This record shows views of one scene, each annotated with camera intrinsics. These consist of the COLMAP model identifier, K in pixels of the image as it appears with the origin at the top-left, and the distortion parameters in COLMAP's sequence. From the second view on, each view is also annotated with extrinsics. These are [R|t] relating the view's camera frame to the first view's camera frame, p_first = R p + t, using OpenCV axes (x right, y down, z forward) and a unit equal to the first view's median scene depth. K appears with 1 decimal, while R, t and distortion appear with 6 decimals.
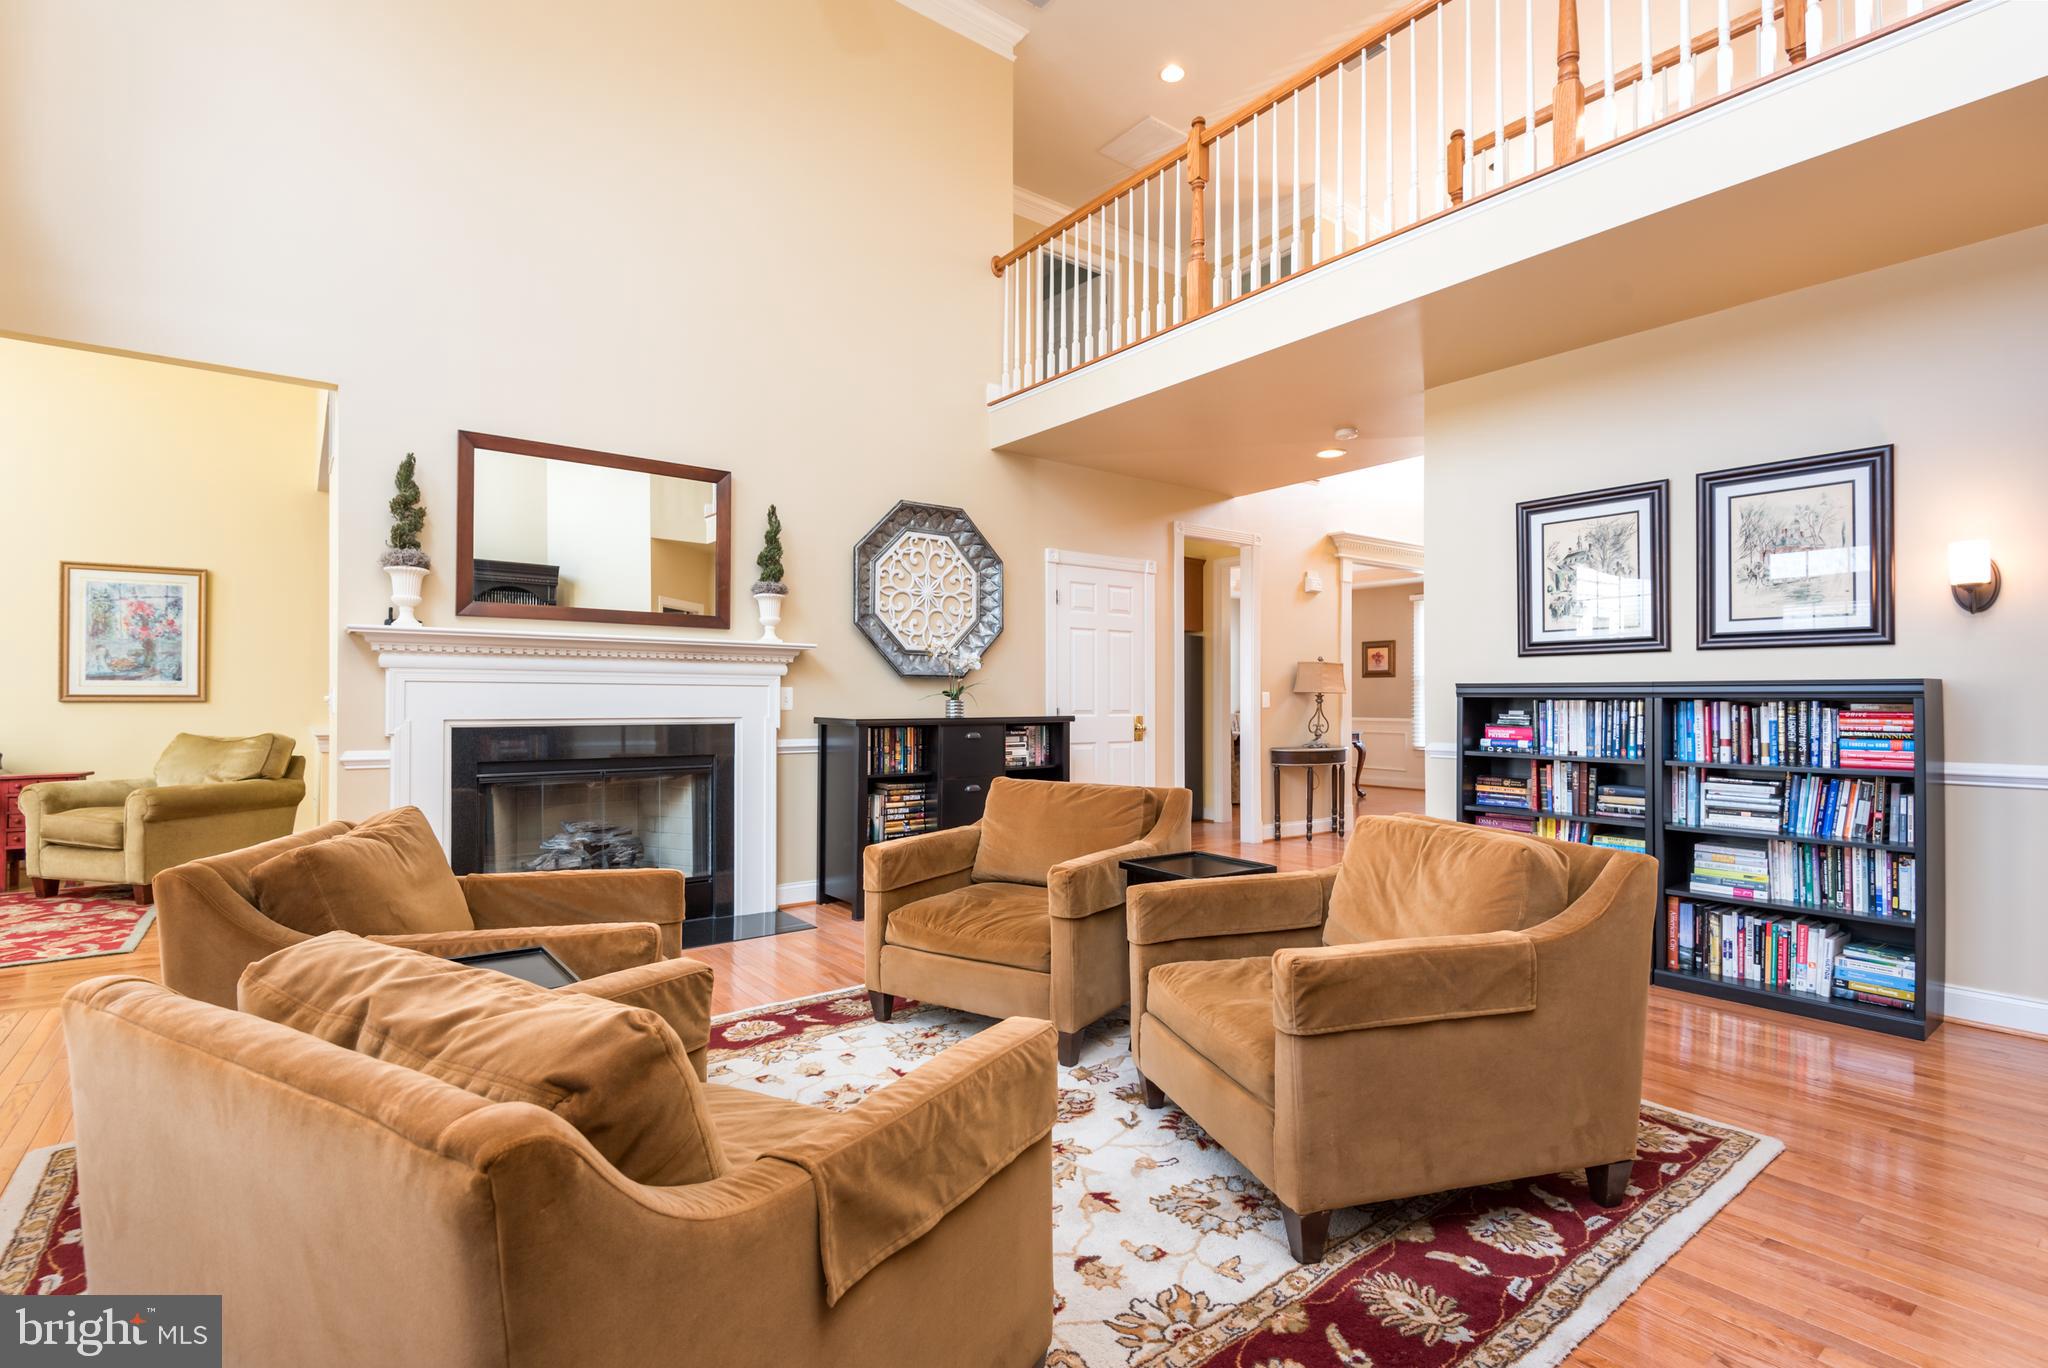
lens RADIAL K [[964.5, 0, 1029.1], [0, 964.5, 689.0], [0, 0, 1]] dist [0.001367, -0.009315]
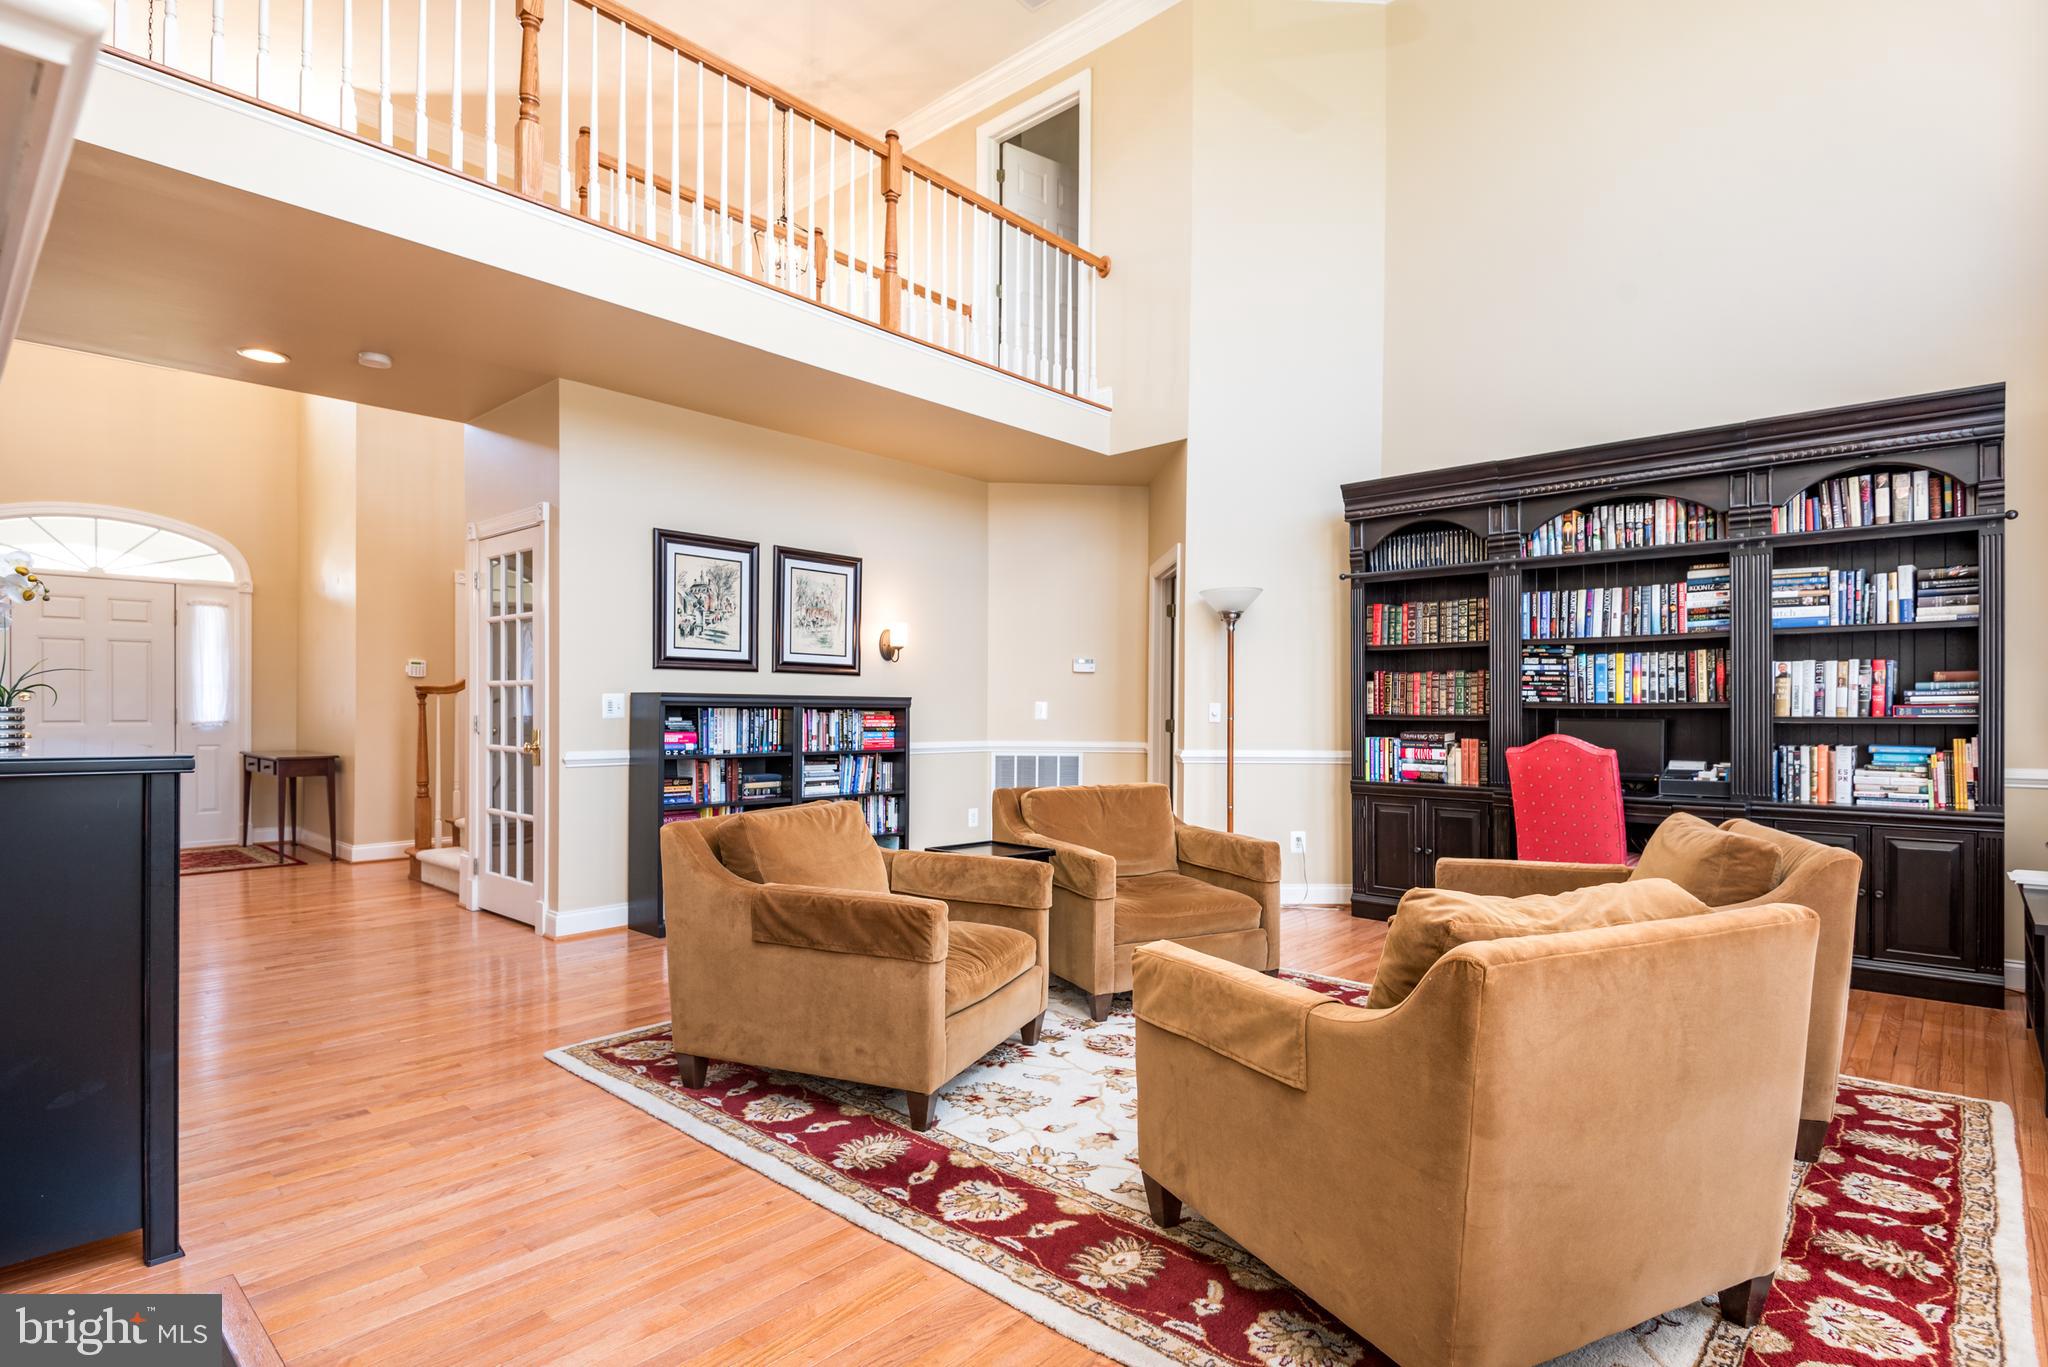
lens RADIAL K [[1019.4, 0, 1023.9], [0, 1019.4, 703.6], [0, 0, 1]] dist [-0.001402, -0.001286]
pose [[-0.172203, 0.000215, 0.985061, -0.886598], [-0.018429, 0.999824, -0.003439, 0.003831], [-0.984889, -0.018746, -0.172169, 0.975038]]
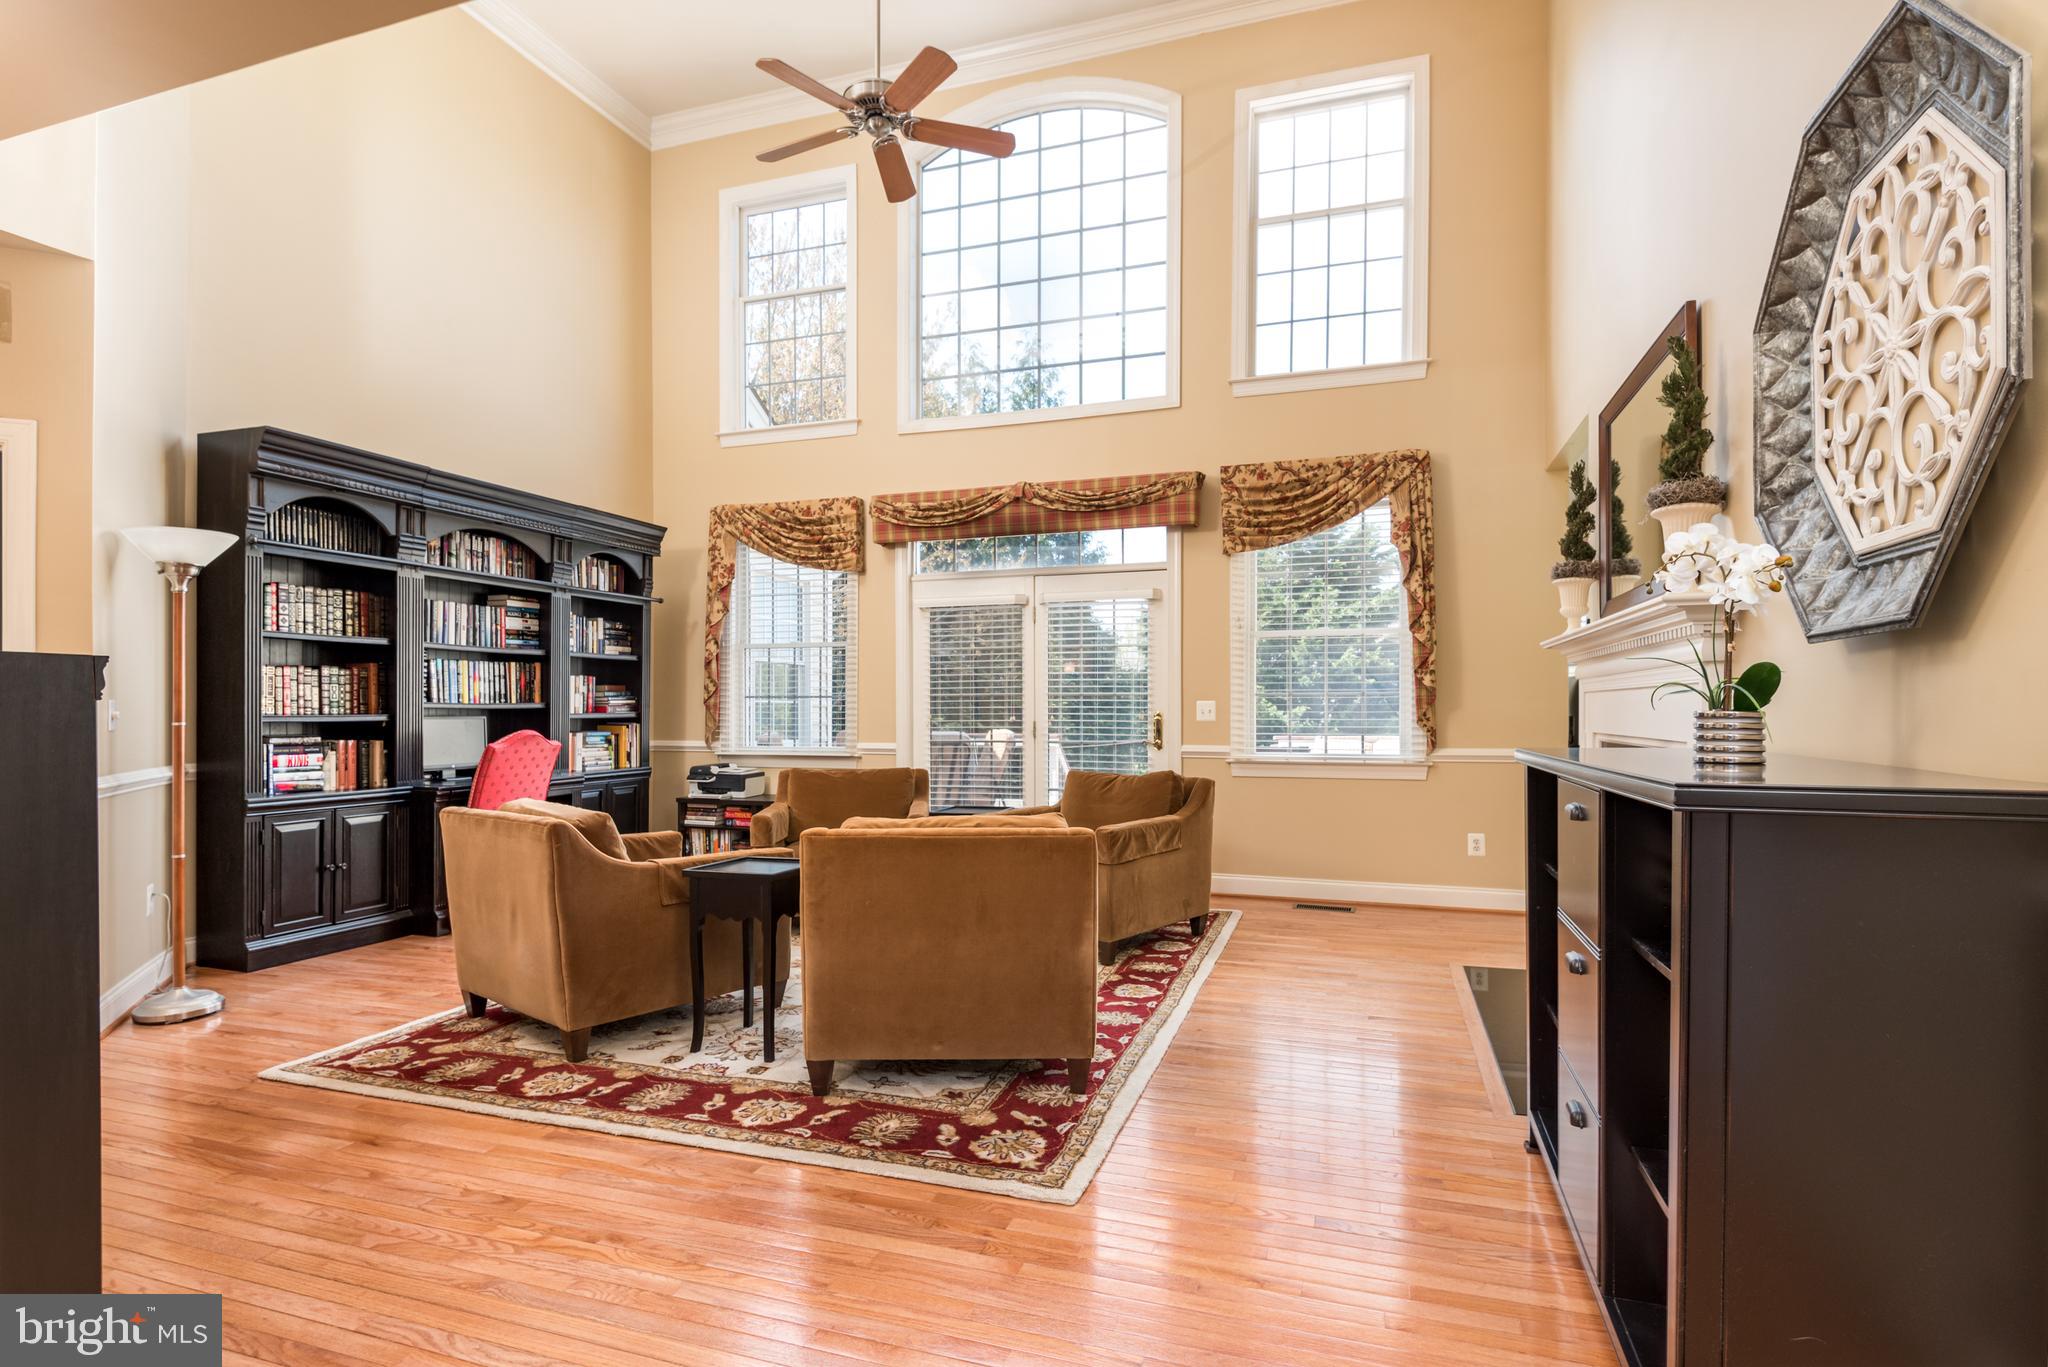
lens RADIAL K [[1019.4, 0, 1038.9], [0, 1019.4, 721.7], [0, 0, 1]] dist [-0.001402, -0.001286]
pose [[-0.826082, 0.000820, -0.563550, 0.461356], [0.004019, 0.999982, -0.004436, 0.022078], [0.563536, -0.005929, -0.826070, 1.752278]]
